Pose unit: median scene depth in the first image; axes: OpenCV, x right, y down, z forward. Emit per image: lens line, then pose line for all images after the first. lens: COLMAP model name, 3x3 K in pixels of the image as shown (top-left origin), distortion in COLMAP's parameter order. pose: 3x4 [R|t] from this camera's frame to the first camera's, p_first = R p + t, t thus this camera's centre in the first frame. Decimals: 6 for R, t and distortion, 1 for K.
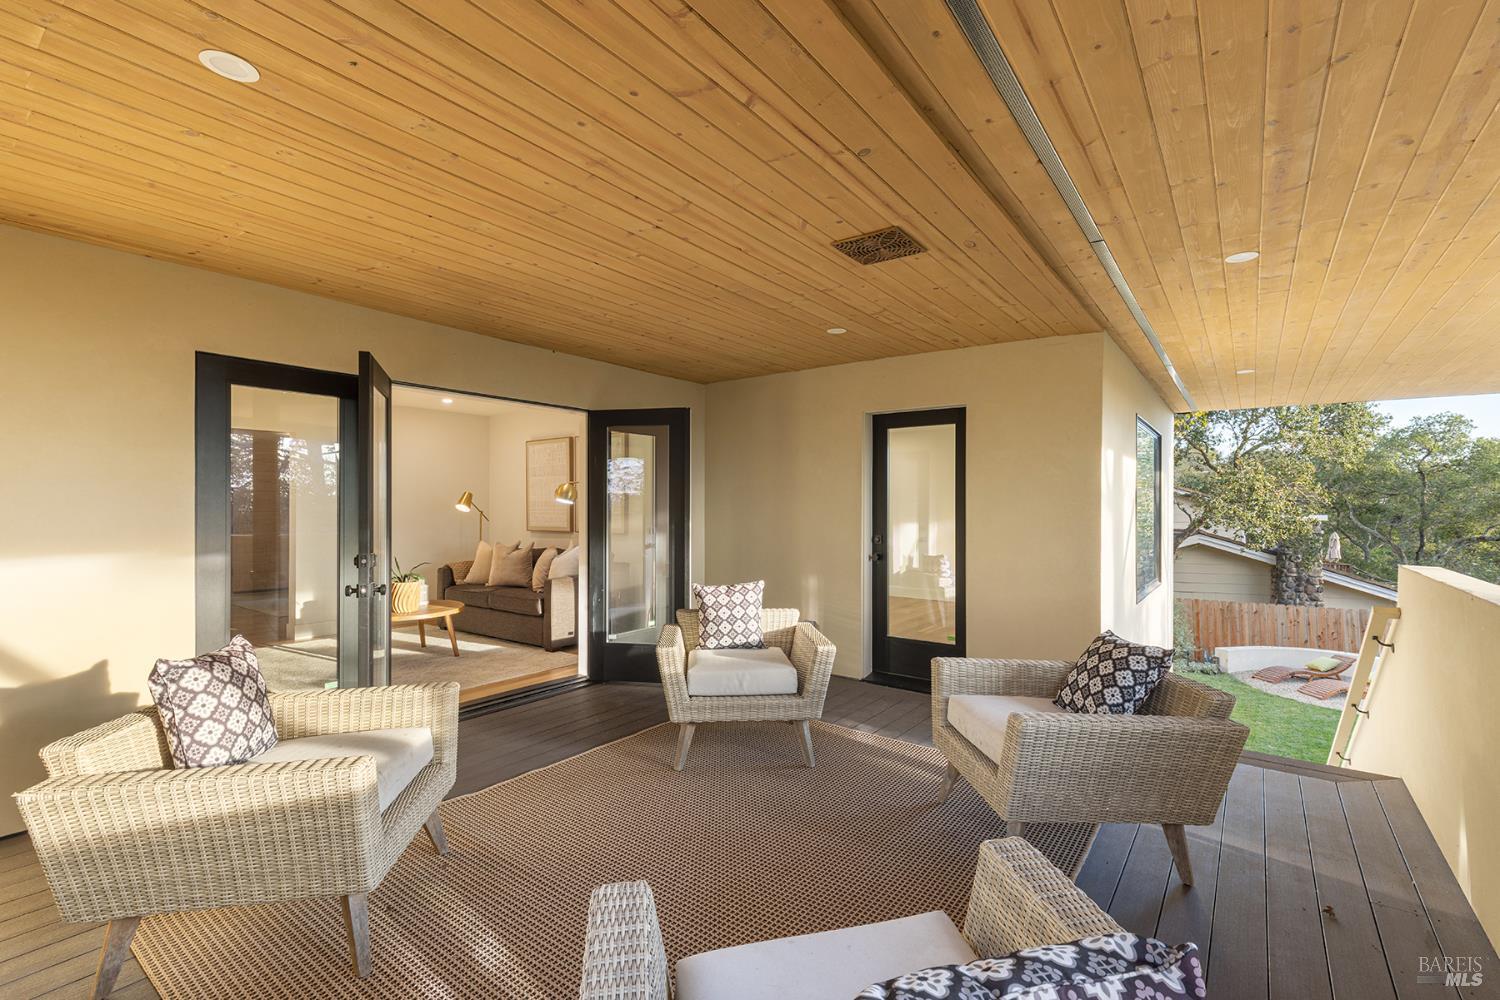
lens RADIAL K [[673.2, 0, 750.1], [0, 673.2, 505.3], [0, 0, 1]] dist [0.001021, -0.000086]
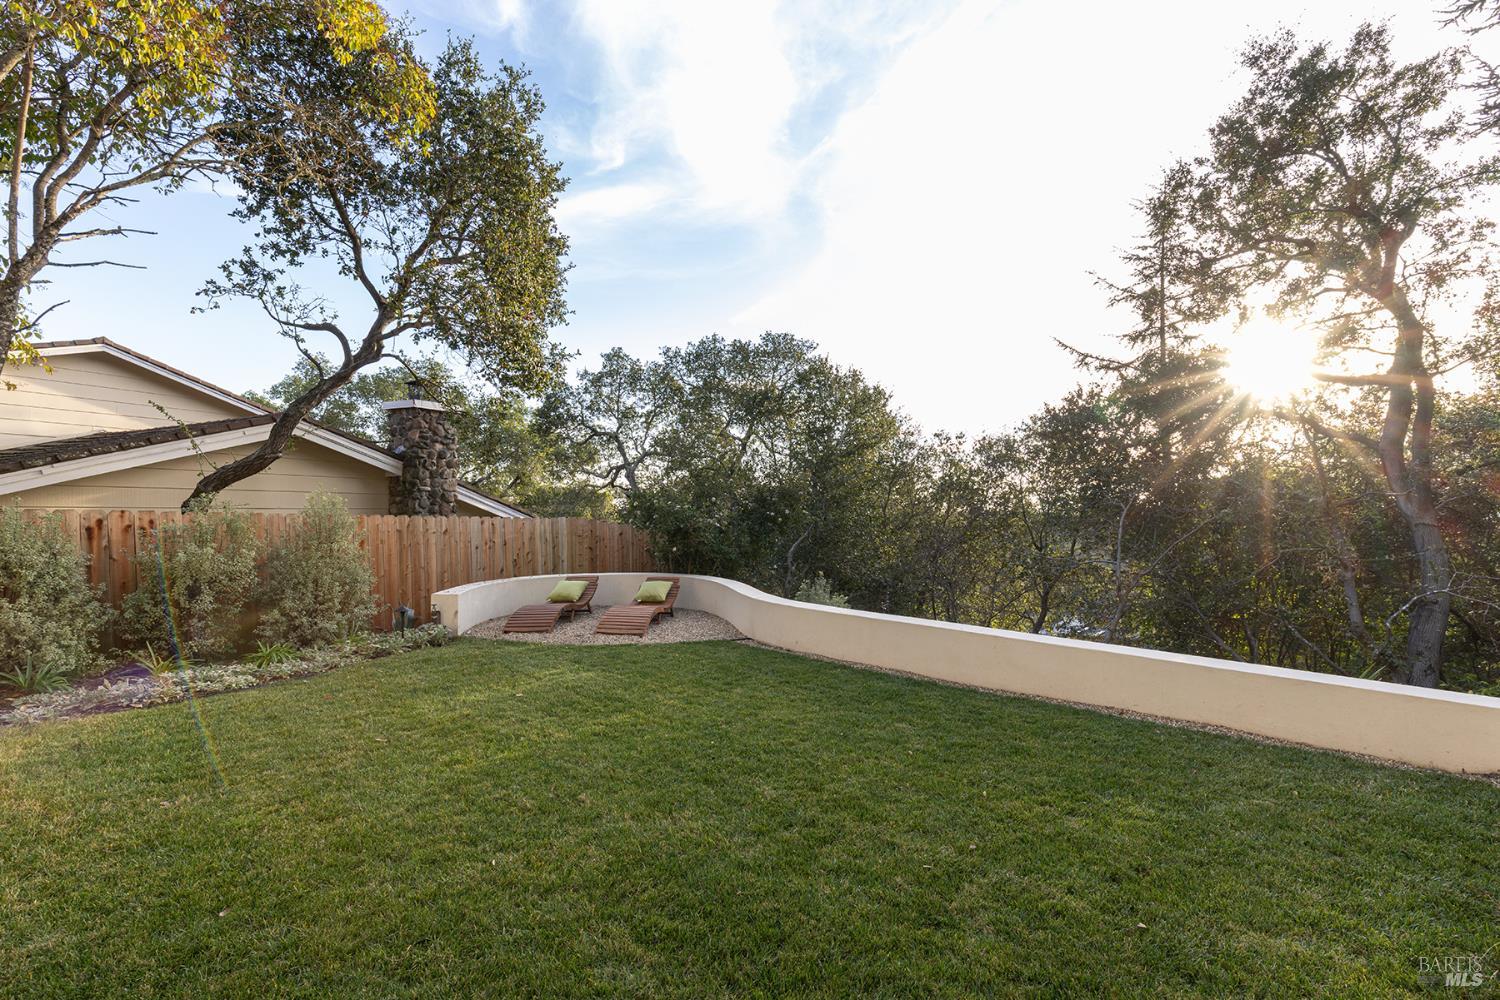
lens RADIAL K [[673.2, 0, 753.0], [0, 673.2, 498.9], [0, 0, 1]] dist [0.001021, -0.000086]
pose [[0.159079, 0.016881, 0.987122, 0.208705], [-0.008192, 0.999842, -0.015779, 0.136853], [-0.987232, -0.005577, 0.159192, 0.637665]]
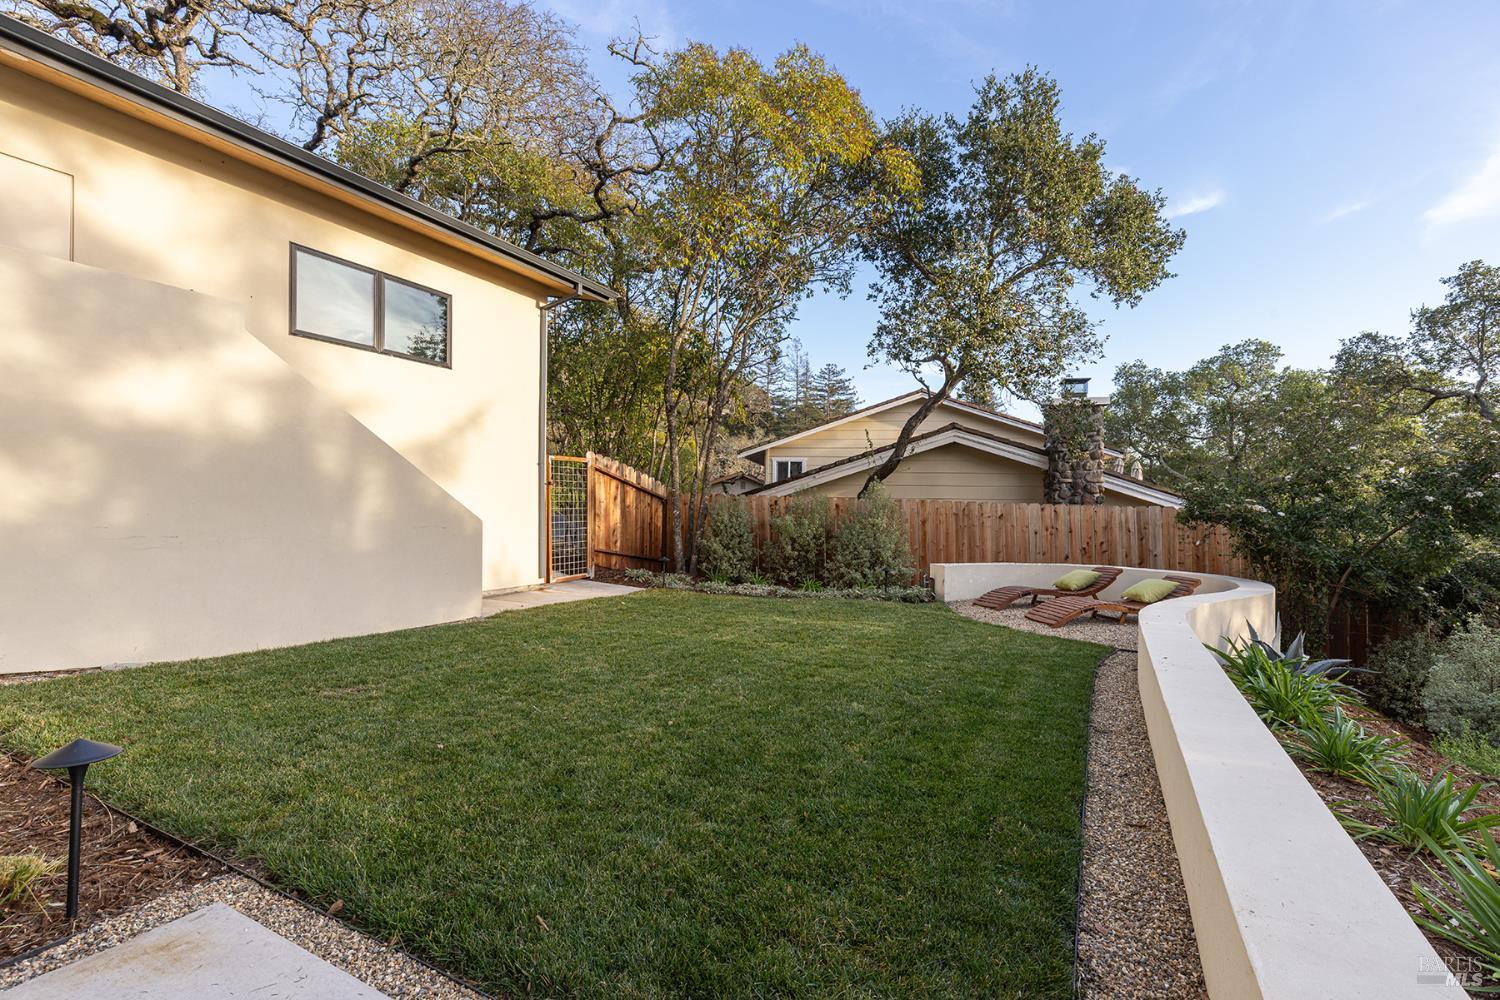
lens RADIAL K [[673.2, 0, 750.7], [0, 673.2, 504.0], [0, 0, 1]] dist [0.001021, -0.000086]
pose [[0.987263, 0.010404, 0.158756, 0.397256], [-0.011365, 0.999922, 0.005144, 0.145435], [-0.158690, -0.006883, 0.987304, 0.377982]]
